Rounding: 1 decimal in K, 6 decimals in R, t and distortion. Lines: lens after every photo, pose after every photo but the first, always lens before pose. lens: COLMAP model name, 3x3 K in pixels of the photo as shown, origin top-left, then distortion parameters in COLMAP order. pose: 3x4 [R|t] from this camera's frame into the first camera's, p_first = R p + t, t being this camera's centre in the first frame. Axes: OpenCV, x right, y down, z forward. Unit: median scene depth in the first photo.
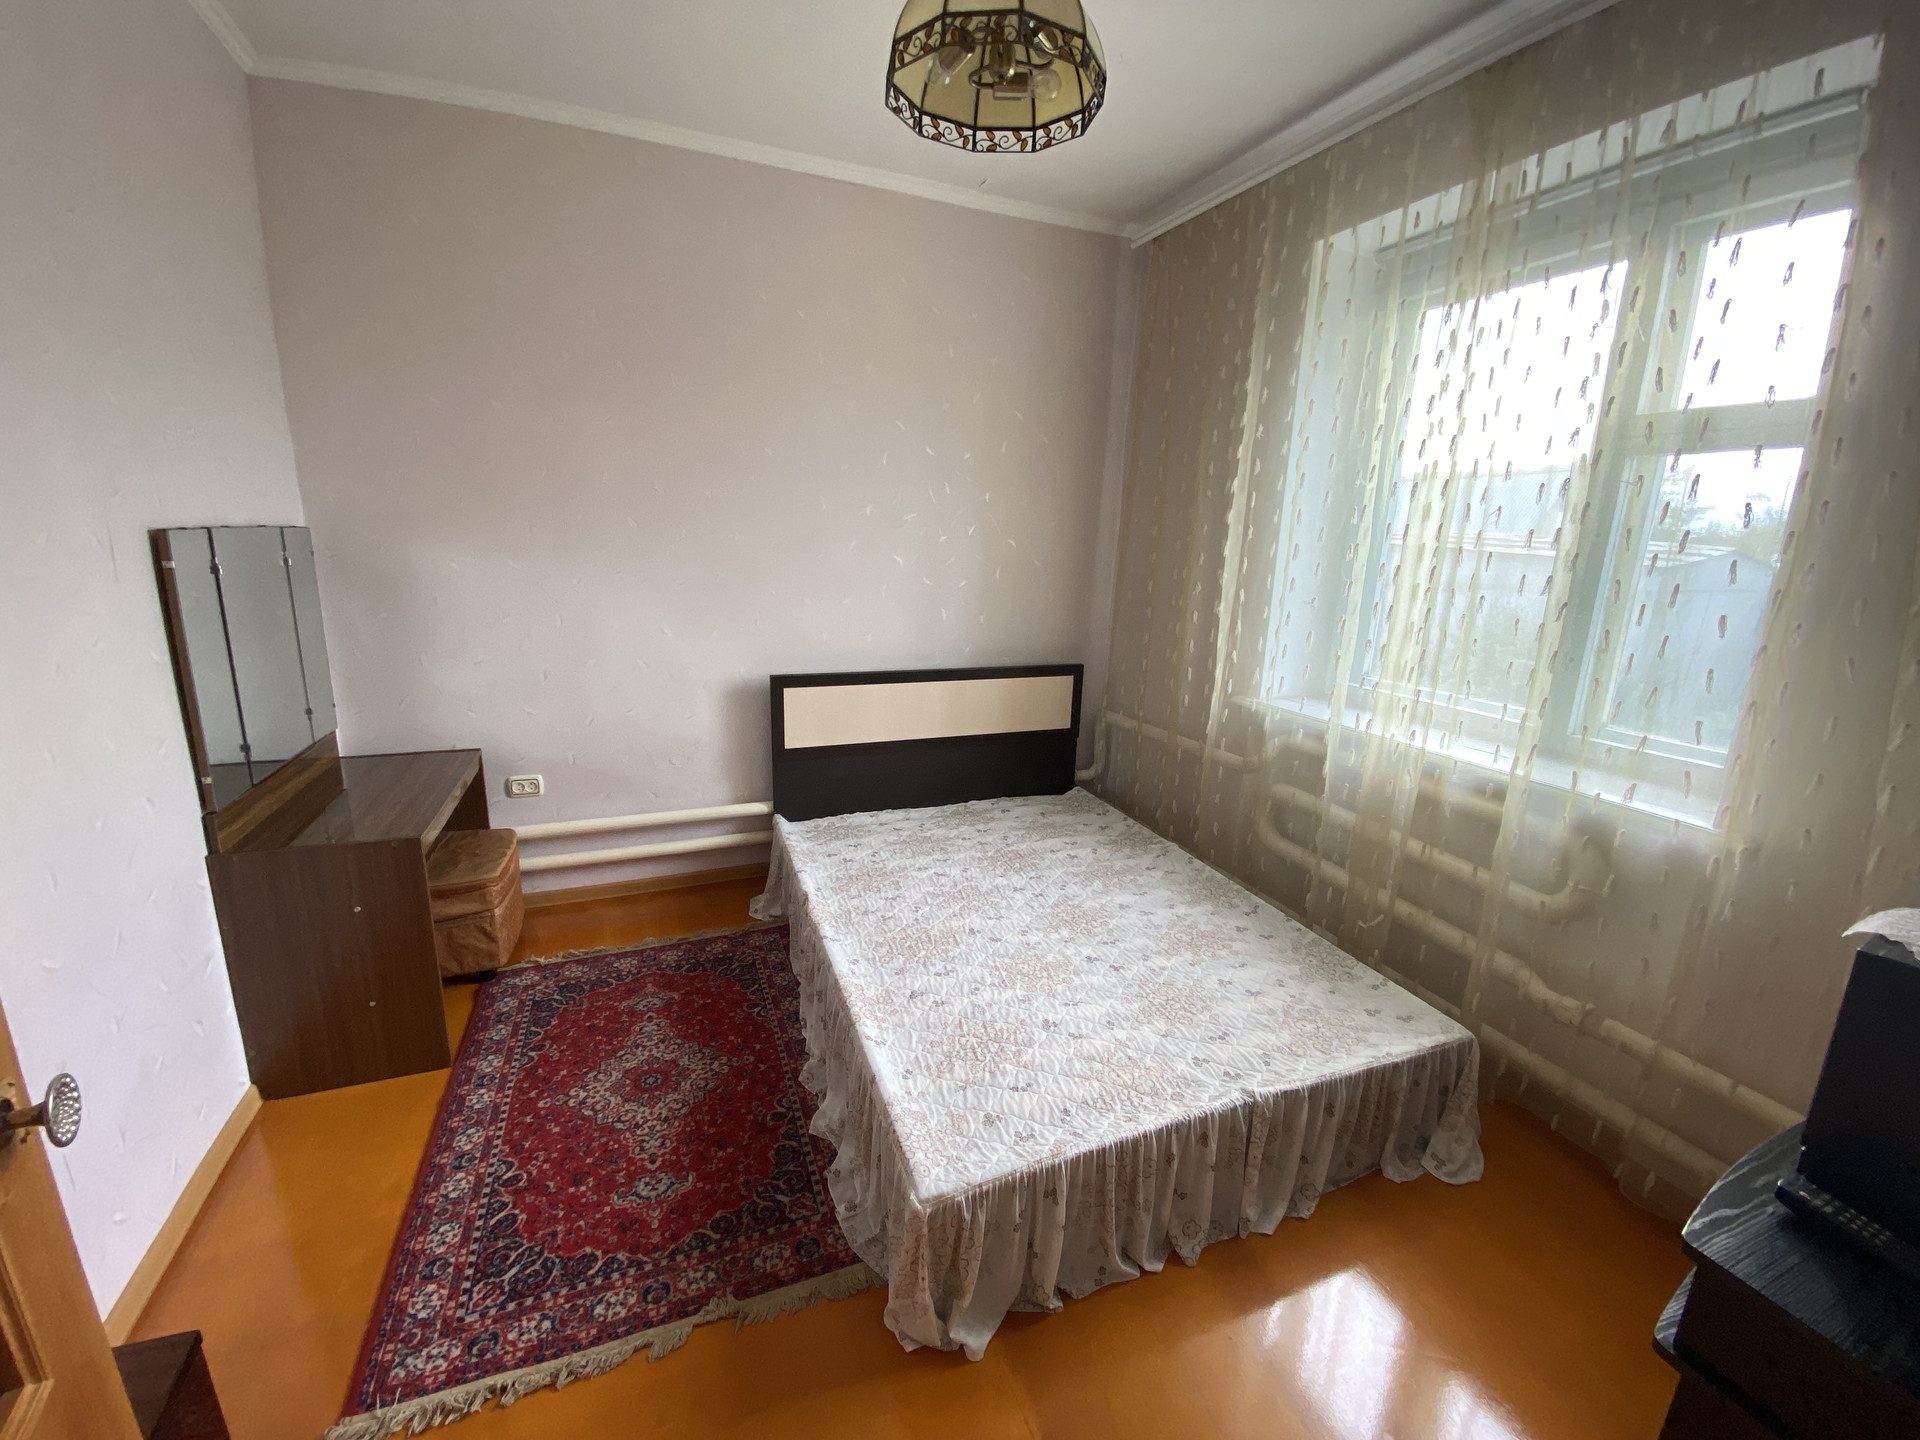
lens RADIAL K [[776.4, 0, 961.0], [0, 776.4, 727.5], [0, 0, 1]] dist [0.014124, -0.019099]
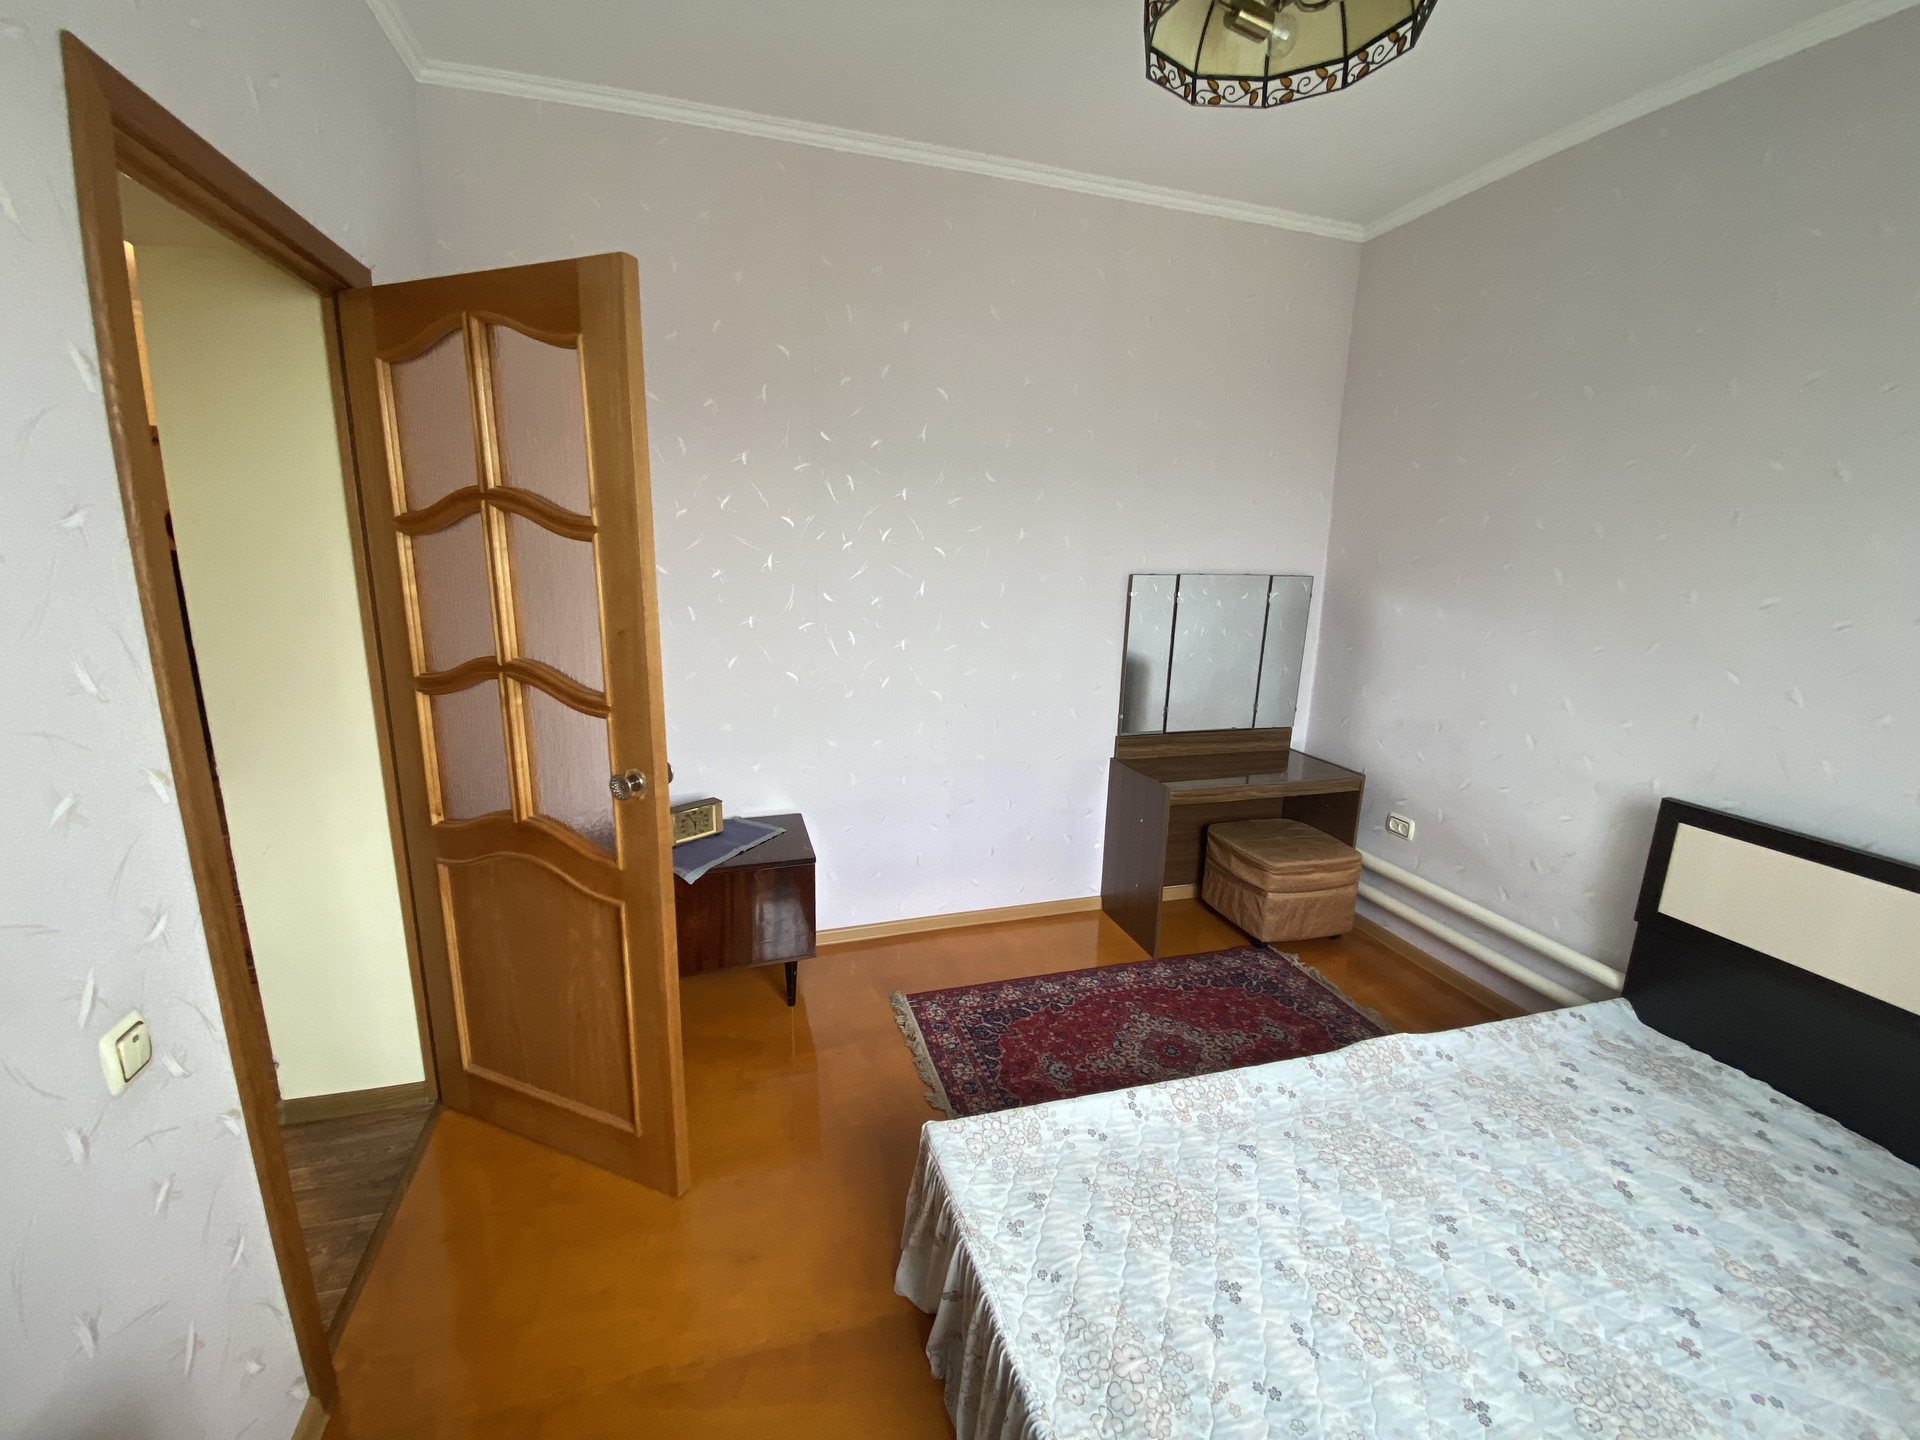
lens RADIAL K [[790.3, 0, 960.0], [0, 790.3, 720.0], [0, 0, 1]] dist [0.015003, -0.019640]
pose [[-0.100820, 0.181772, -0.978159, 0.597229], [-0.261841, 0.943660, 0.202349, -0.139109], [0.959830, 0.276523, -0.047544, 0.548404]]
